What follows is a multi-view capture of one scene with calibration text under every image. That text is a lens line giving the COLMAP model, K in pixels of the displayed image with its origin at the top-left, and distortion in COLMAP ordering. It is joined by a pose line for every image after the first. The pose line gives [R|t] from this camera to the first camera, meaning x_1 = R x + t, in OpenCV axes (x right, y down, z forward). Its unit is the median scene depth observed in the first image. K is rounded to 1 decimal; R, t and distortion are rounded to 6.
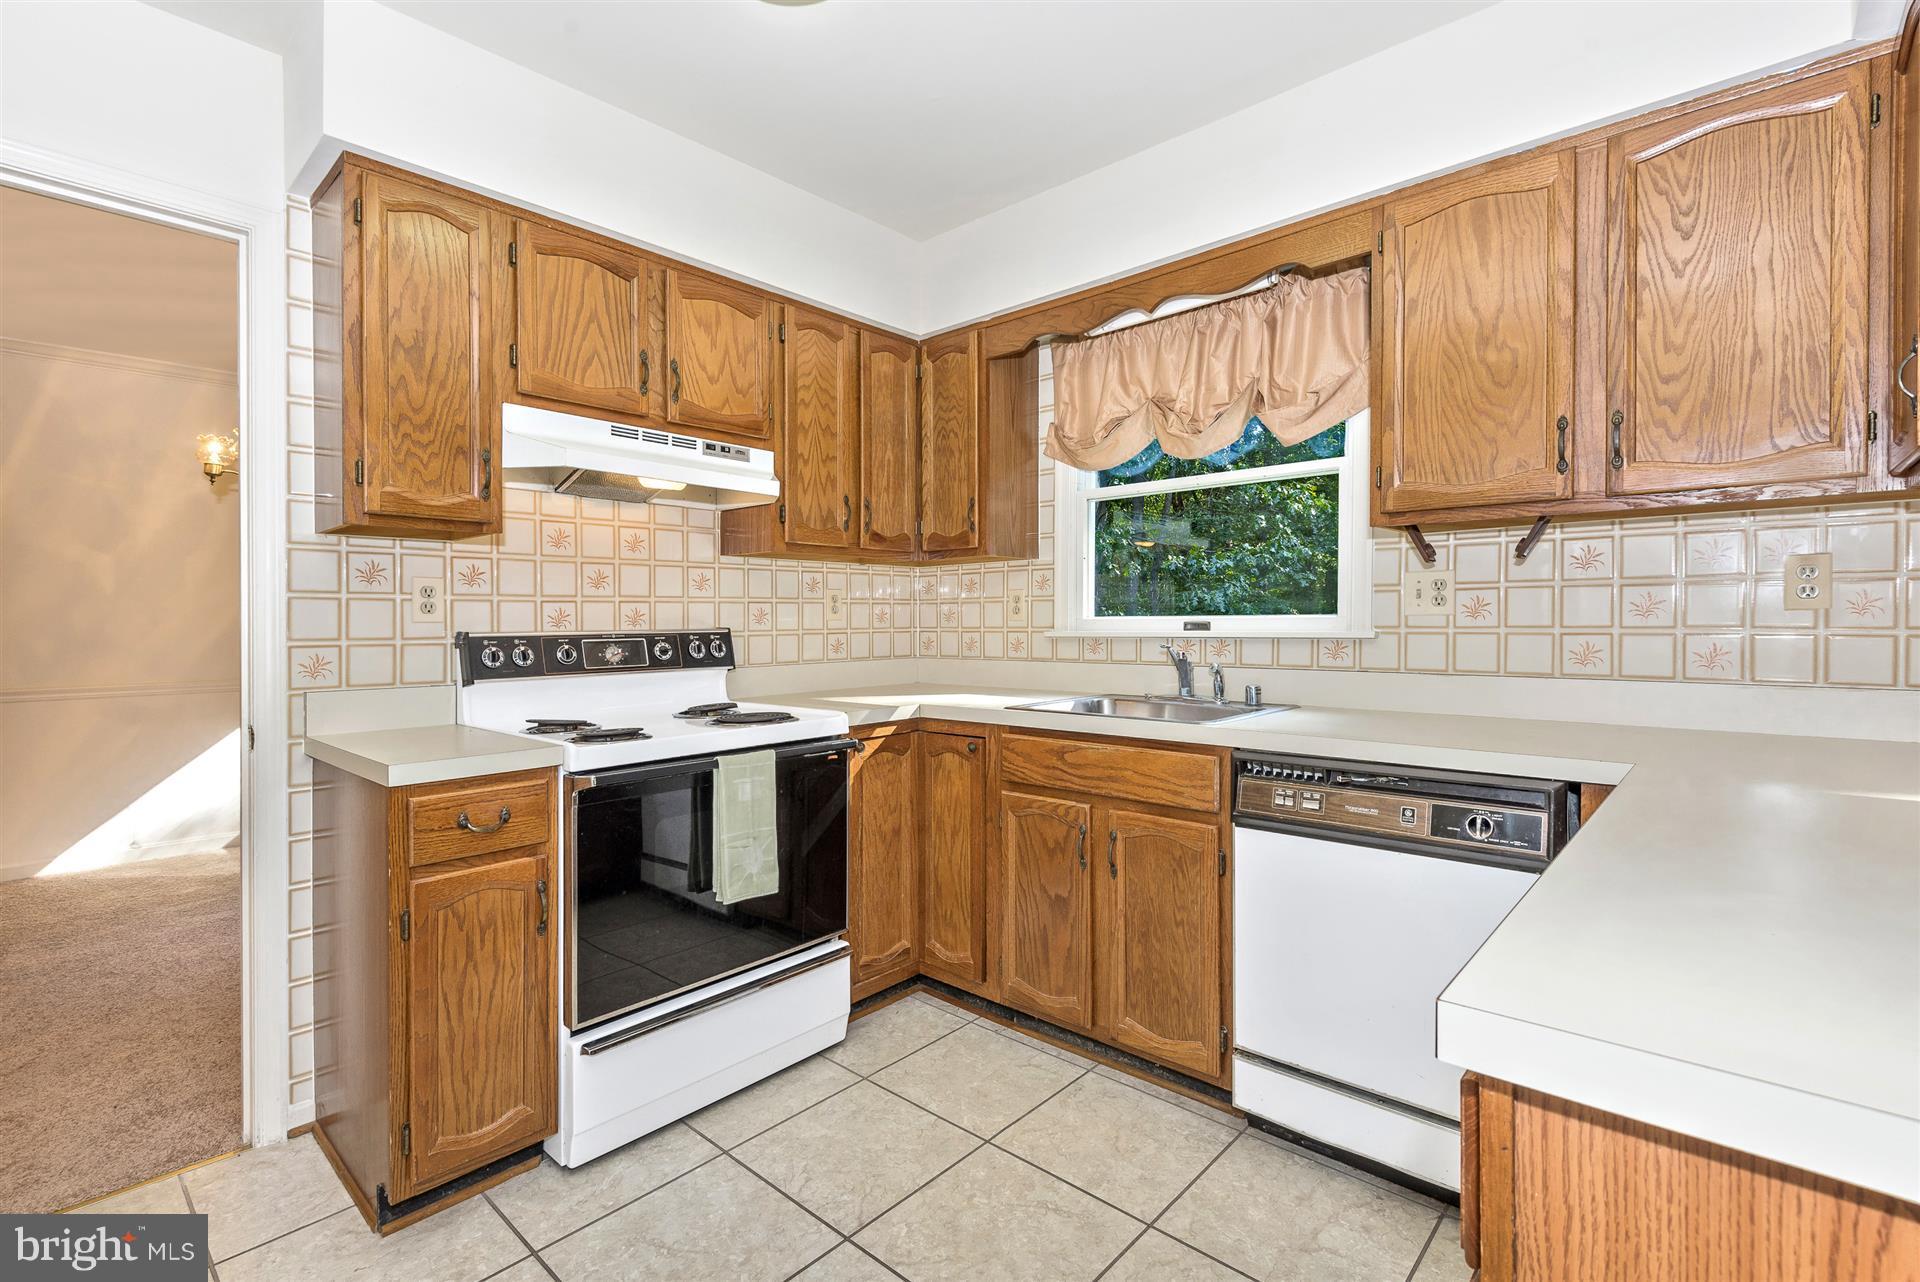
lens RADIAL K [[875.7, 0, 952.6], [0, 875.7, 631.4], [0, 0, 1]] dist [0.041215, -0.028461]
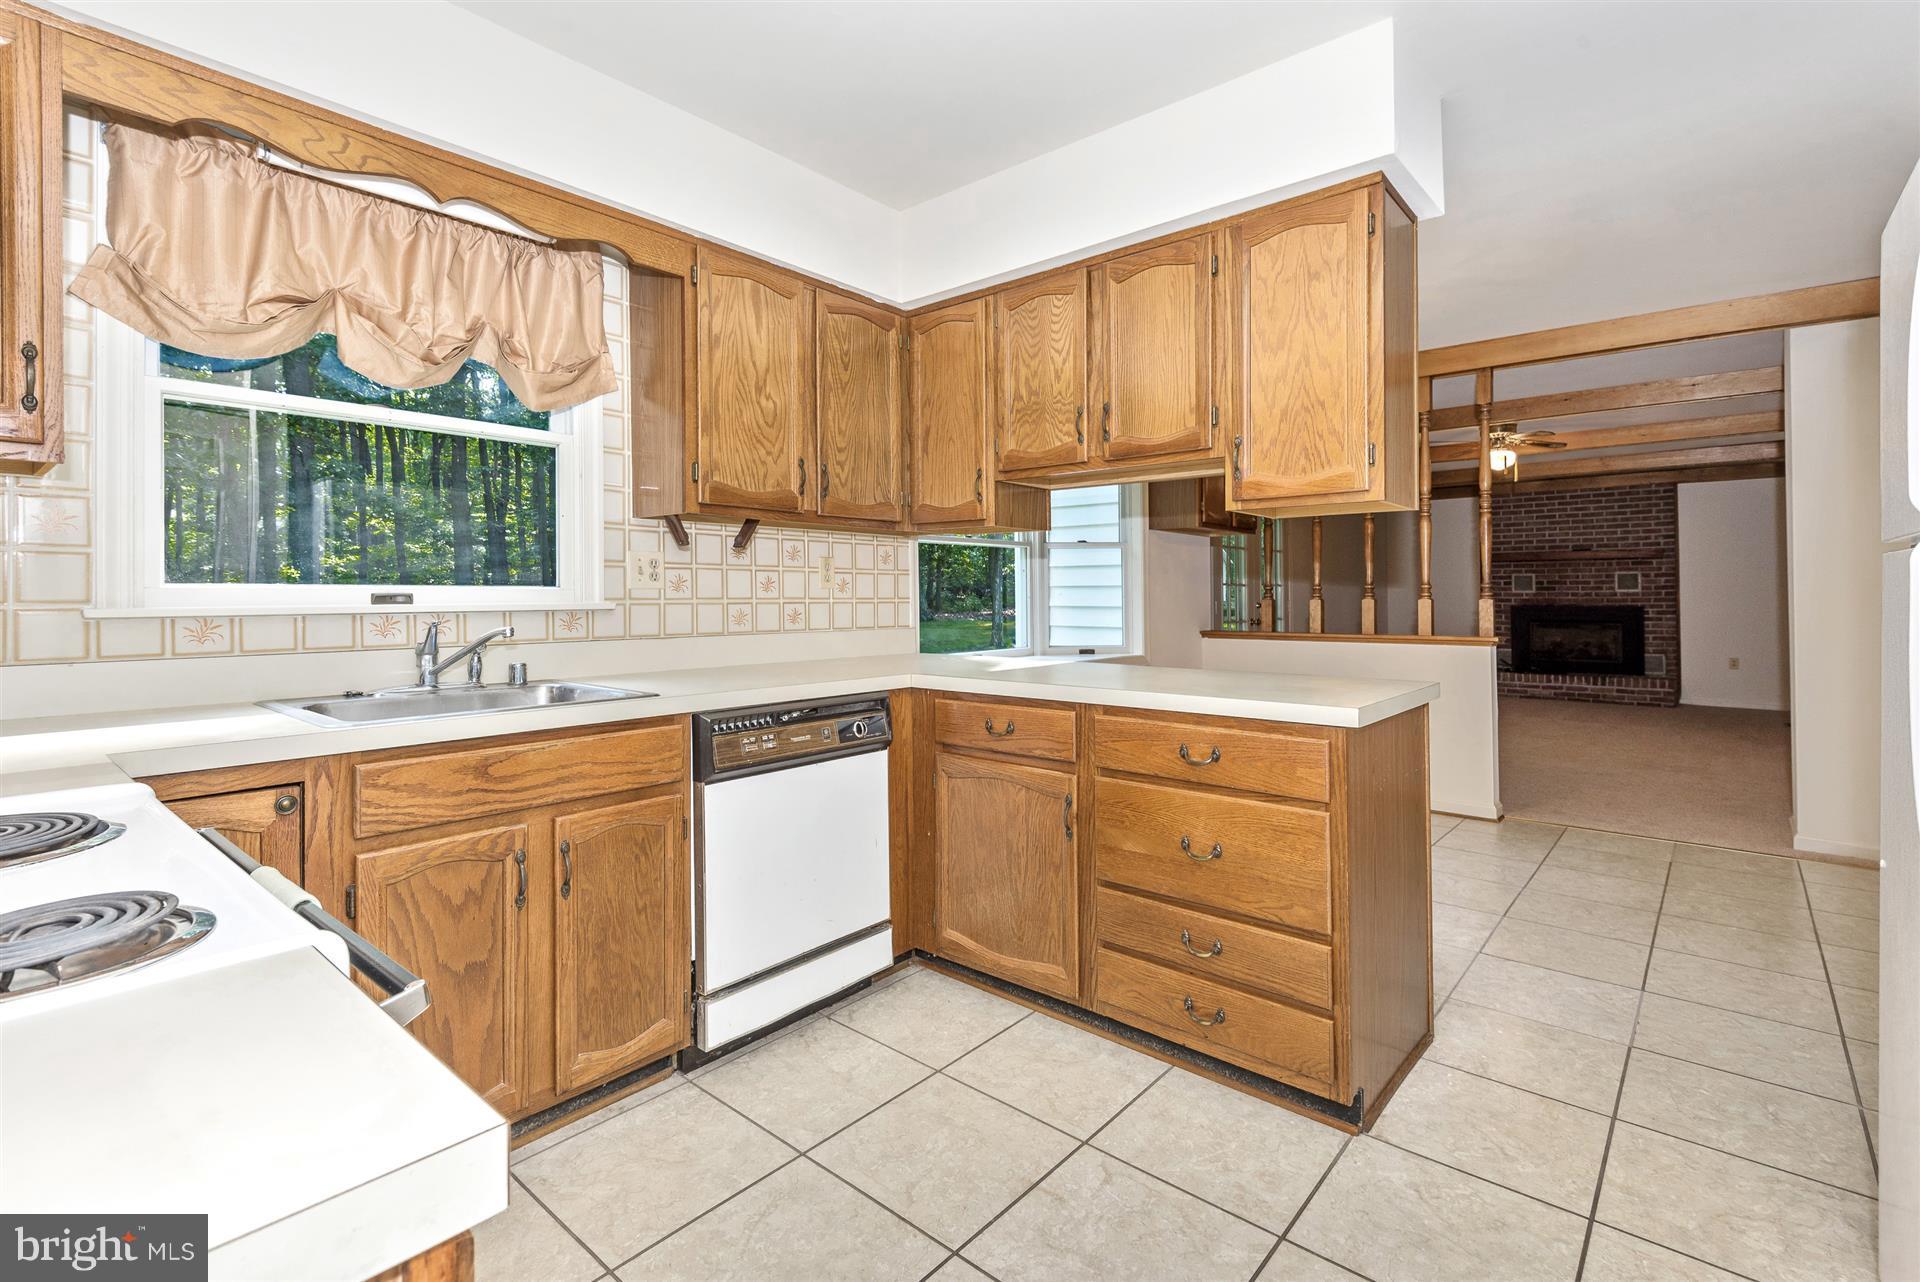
lens RADIAL K [[871.4, 0, 963.3], [0, 871.4, 591.5], [0, 0, 1]] dist [0.049027, -0.026597]
pose [[-0.023049, 0.007943, 0.999703, -0.639002], [0.009967, 0.999921, -0.007715, -0.001437], [-0.999685, 0.009786, -0.023126, 0.608764]]
